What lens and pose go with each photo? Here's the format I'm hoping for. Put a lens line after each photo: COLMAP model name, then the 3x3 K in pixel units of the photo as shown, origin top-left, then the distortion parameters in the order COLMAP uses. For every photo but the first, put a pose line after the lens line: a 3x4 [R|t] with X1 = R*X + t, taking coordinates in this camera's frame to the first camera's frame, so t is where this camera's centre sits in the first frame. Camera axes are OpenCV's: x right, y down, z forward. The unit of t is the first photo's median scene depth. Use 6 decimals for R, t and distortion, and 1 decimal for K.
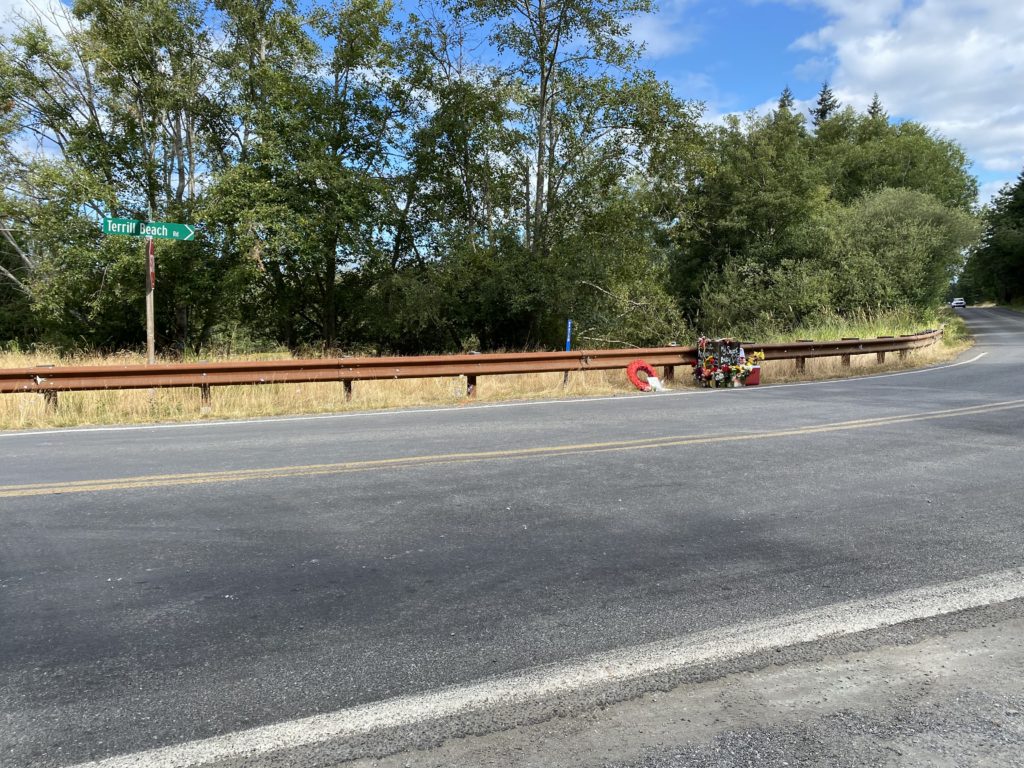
lens RADIAL K [[771.8, 0, 512.0], [0, 771.8, 384.0], [0, 0, 1]] dist [0.000793, 0.001020]
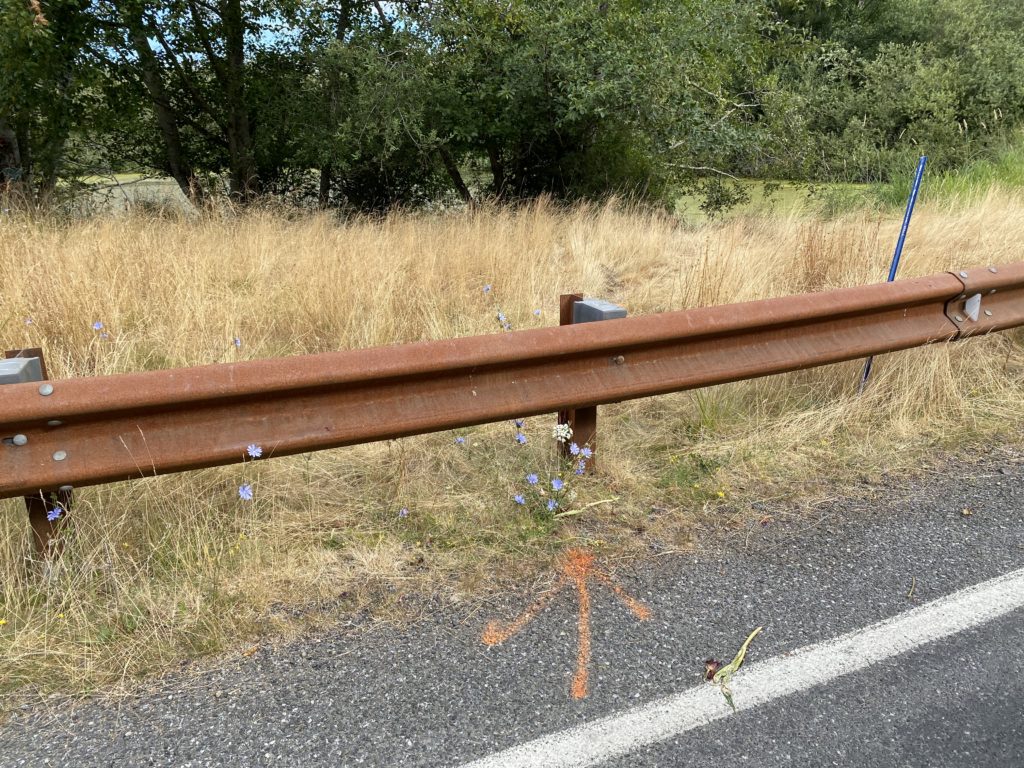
lens RADIAL K [[782.4, 0, 512.0], [0, 782.4, 384.0], [0, 0, 1]] dist [0.007354, -0.004078]
pose [[0.999669, -0.006918, 0.024788, -0.024536], [0.000985, 0.972779, 0.231734, -0.021230], [-0.025717, -0.231633, 0.972463, 0.226061]]
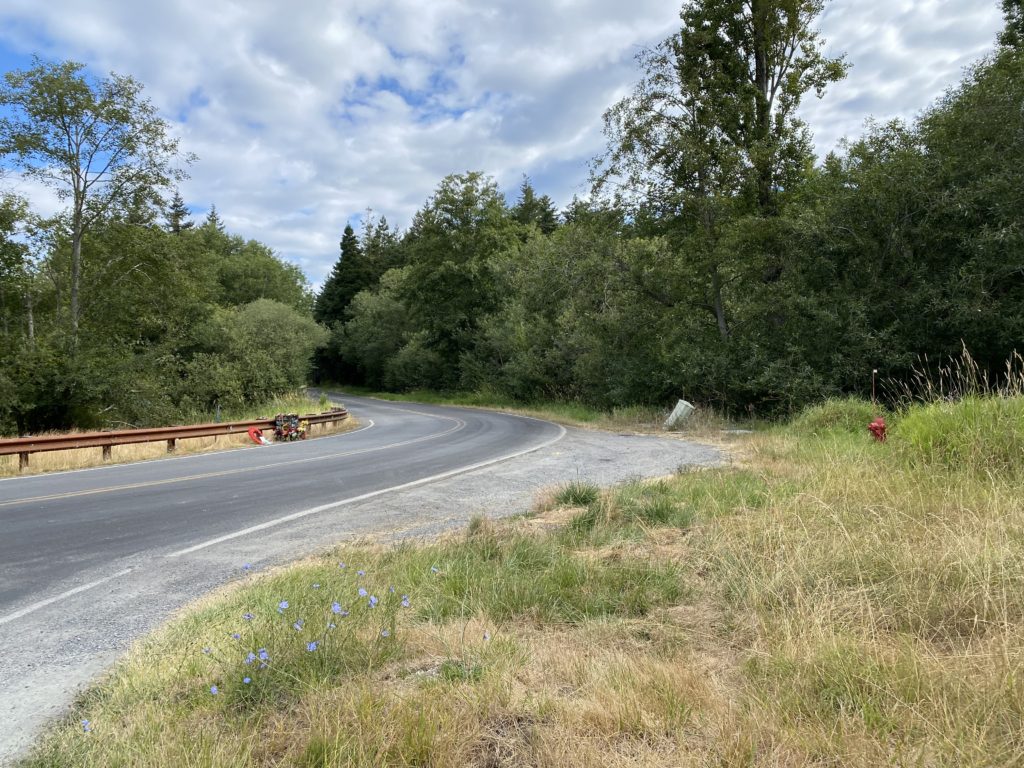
lens RADIAL K [[782.4, 0, 512.0], [0, 782.4, 384.0], [0, 0, 1]] dist [0.007354, -0.004078]
pose [[0.671245, 0.000793, 0.741235, -0.248715], [0.076327, 0.994610, -0.070183, 0.013344], [-0.737295, 0.103686, 0.667567, -0.203493]]
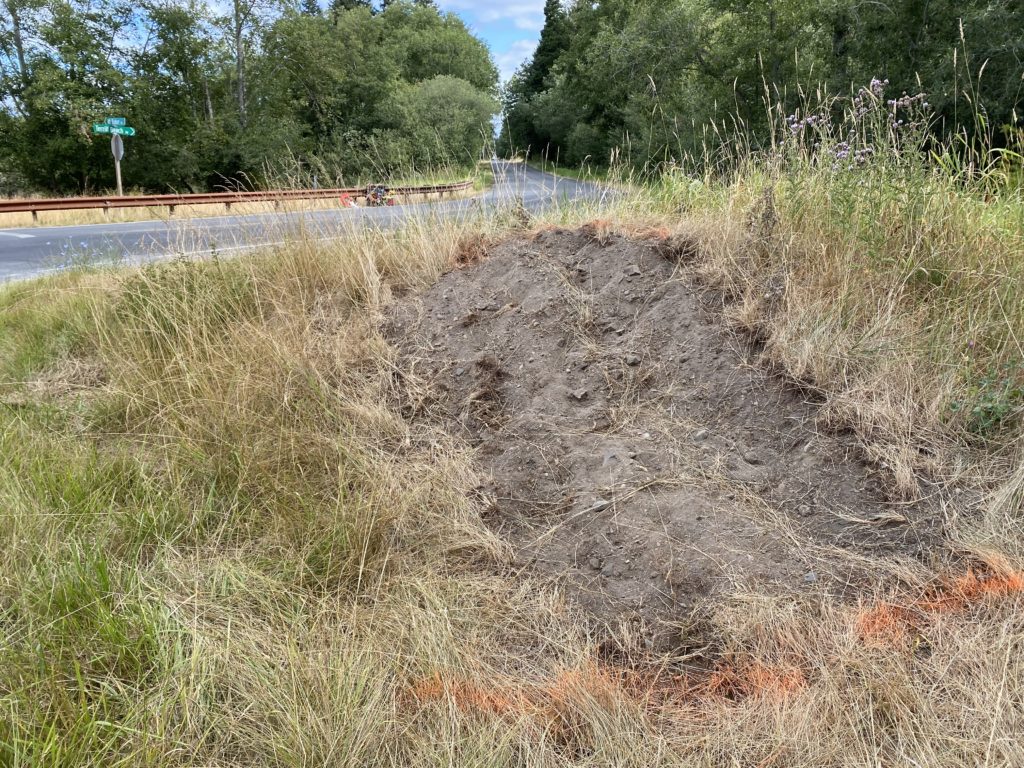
lens RADIAL K [[789.9, 0, 512.0], [0, 789.9, 384.0], [0, 0, 1]] dist [0.011747, 0.001685]
pose [[0.861925, -0.126629, 0.490969, -0.210439], [0.035942, 0.981135, 0.189954, 0.031061], [-0.505760, -0.146080, 0.850216, -0.442417]]
